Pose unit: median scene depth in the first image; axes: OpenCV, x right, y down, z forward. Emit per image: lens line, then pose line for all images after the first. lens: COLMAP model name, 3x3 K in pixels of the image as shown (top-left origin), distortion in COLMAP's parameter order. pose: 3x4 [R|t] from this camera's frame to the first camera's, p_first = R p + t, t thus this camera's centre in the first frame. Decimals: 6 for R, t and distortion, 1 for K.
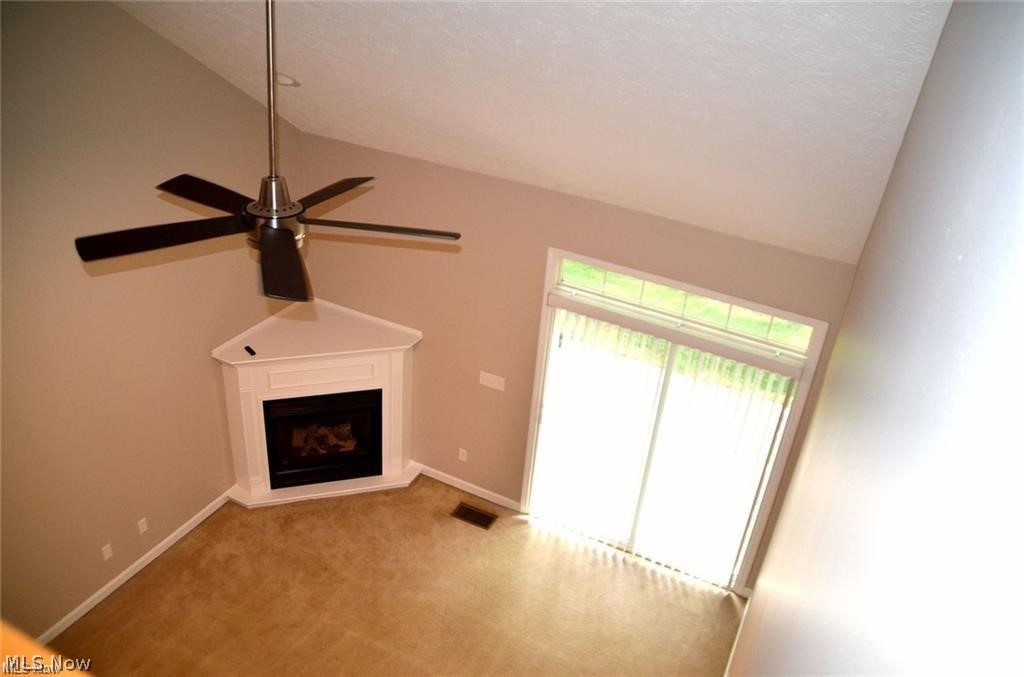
lens RADIAL K [[844.0, 0, 512.0], [0, 844.0, 338.5], [0, 0, 1]] dist [-0.094960, 0.005560]
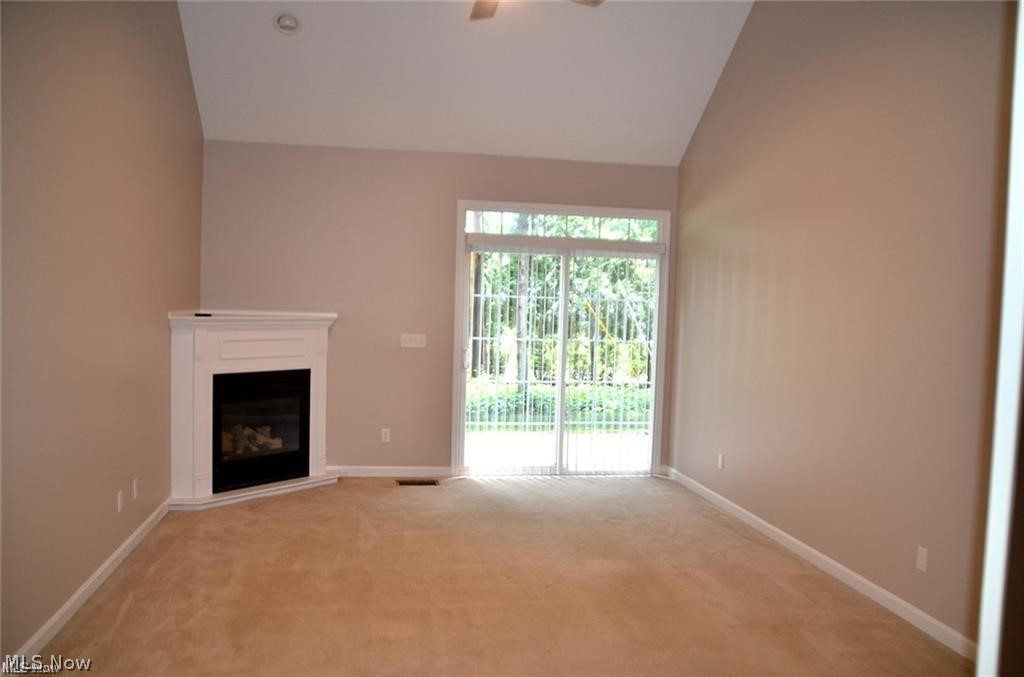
lens RADIAL K [[844.0, 0, 512.0], [0, 844.0, 338.5], [0, 0, 1]] dist [-0.094960, 0.005560]
pose [[0.805022, -0.079946, 0.587834, -0.561083], [0.319170, 0.893617, -0.315561, 0.431562], [-0.500071, 0.441652, 0.744898, 0.109804]]
